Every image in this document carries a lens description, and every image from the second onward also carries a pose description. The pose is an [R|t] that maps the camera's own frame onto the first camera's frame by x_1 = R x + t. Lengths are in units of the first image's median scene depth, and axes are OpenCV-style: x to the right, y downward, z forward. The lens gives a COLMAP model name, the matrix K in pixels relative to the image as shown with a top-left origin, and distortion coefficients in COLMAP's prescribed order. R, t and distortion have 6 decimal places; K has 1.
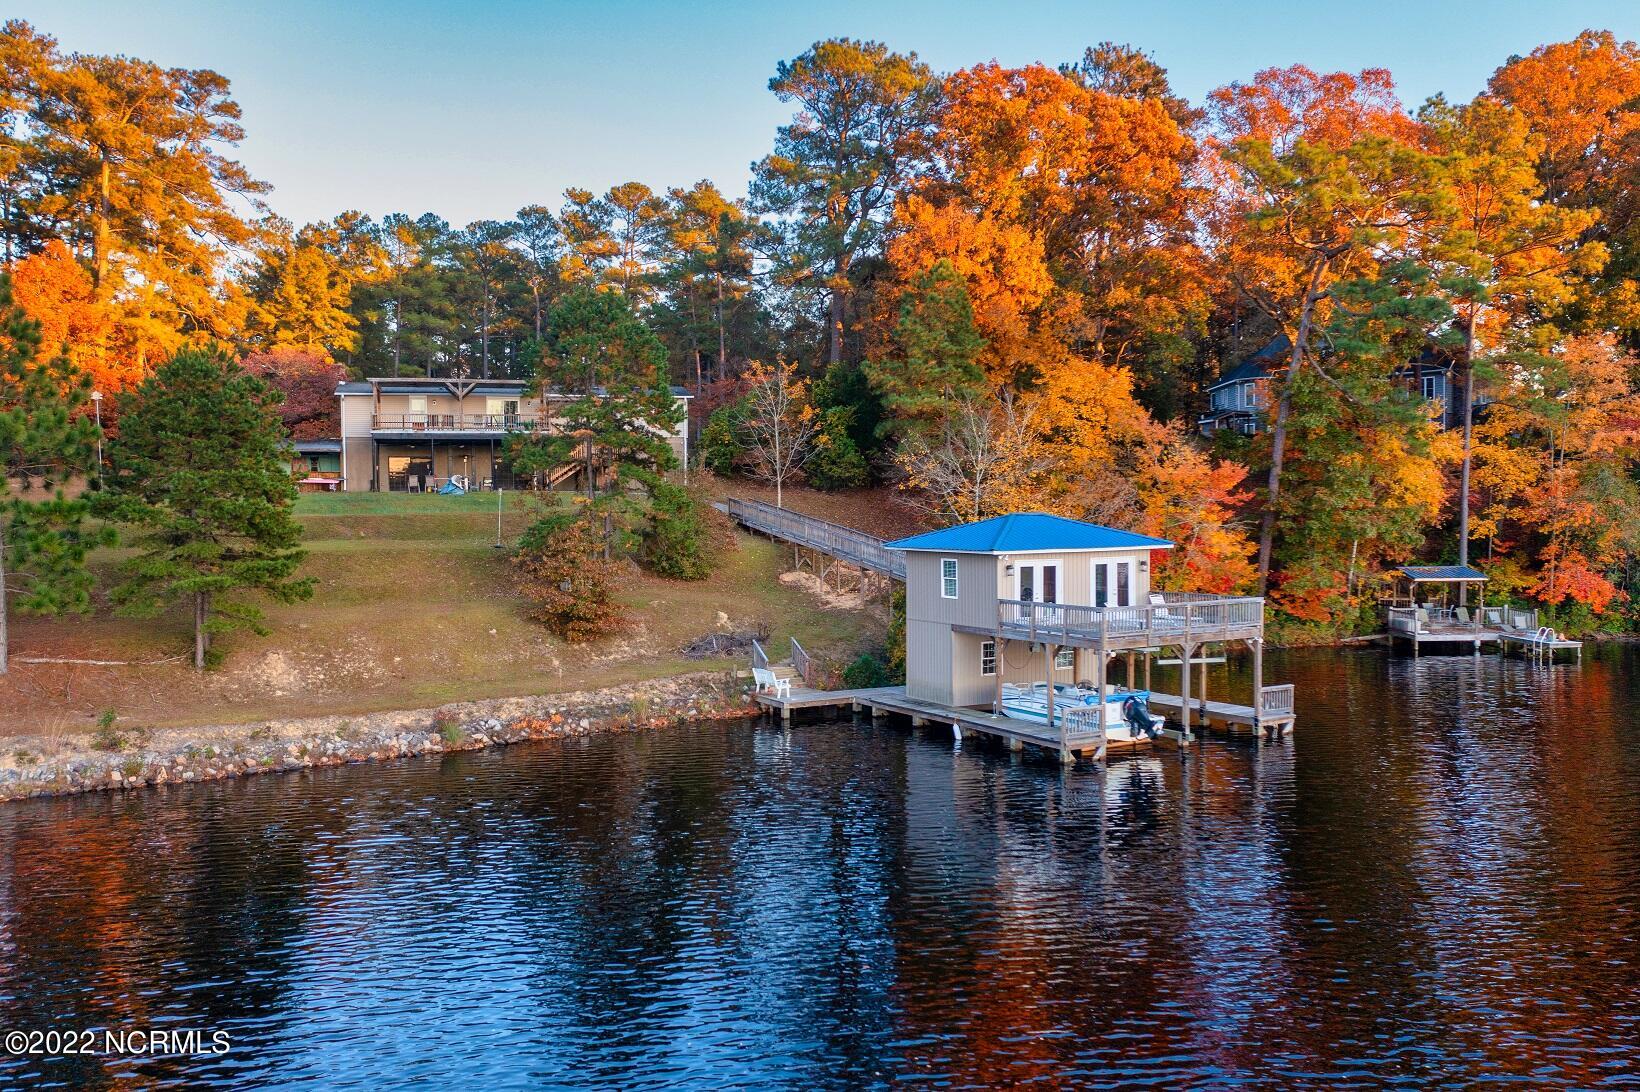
lens RADIAL K [[1311.4, 0, 847.9], [0, 1311.4, 544.7], [0, 0, 1]] dist [-0.012466, -0.002731]
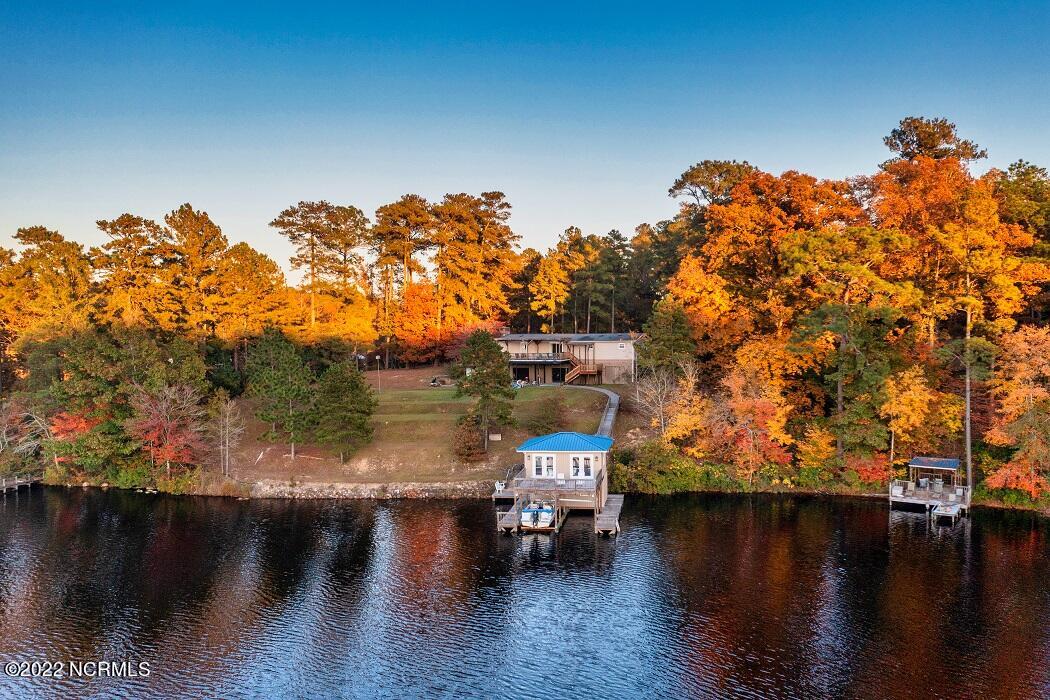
lens RADIAL K [[839.6, 0, 542.9], [0, 839.6, 349.2], [0, 0, 1]] dist [-0.012466, -0.002731]
pose [[0.782414, 0.018742, -0.622477, 1.111813], [-0.013032, 0.999821, 0.013723, -0.207754], [0.622622, -0.002624, 0.782518, -0.293143]]
